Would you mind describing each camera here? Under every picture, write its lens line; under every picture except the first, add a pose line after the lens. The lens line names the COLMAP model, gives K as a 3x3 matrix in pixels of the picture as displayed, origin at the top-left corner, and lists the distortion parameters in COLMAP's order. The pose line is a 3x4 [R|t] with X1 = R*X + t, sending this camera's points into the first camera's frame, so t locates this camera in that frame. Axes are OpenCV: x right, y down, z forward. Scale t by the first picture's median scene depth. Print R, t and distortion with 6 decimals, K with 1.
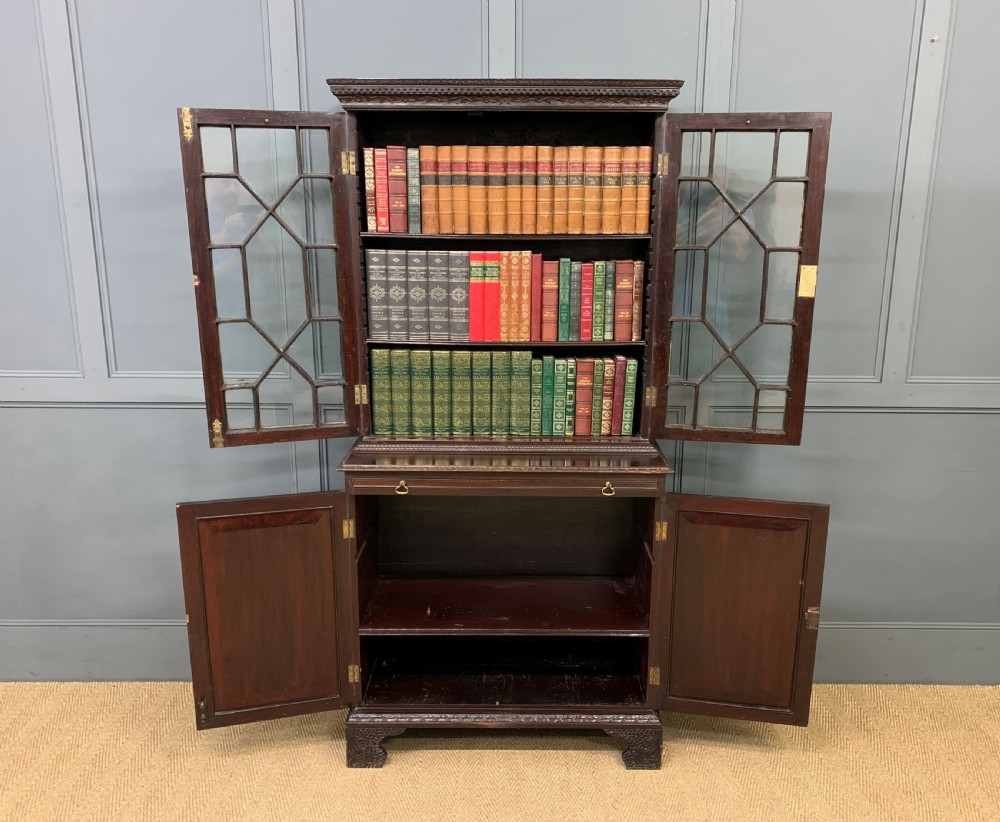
lens RADIAL K [[859.9, 0, 517.5], [0, 859.9, 425.7], [0, 0, 1]] dist [0.011076, -0.003016]
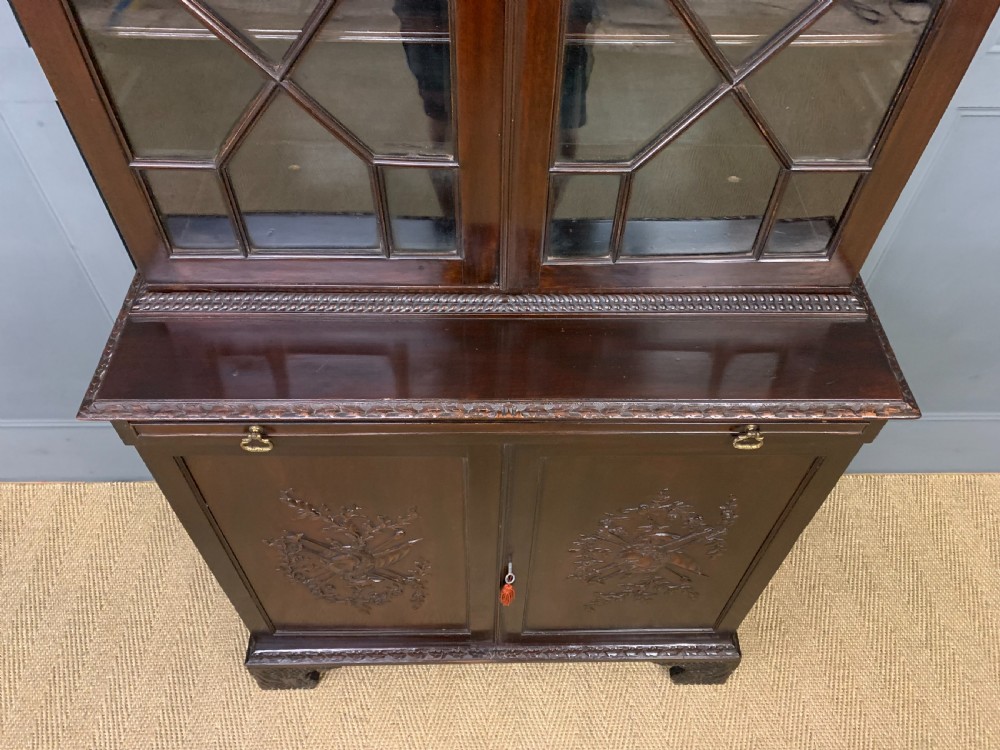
lens RADIAL K [[766.5, 0, 504.3], [0, 766.5, 375.1], [0, 0, 1]] dist [0.024032, -0.009266]
pose [[0.999719, -0.002566, 0.023548, -0.022808], [-0.012252, 0.794788, 0.606764, -0.172522], [-0.020273, -0.606882, 0.794533, 0.690658]]
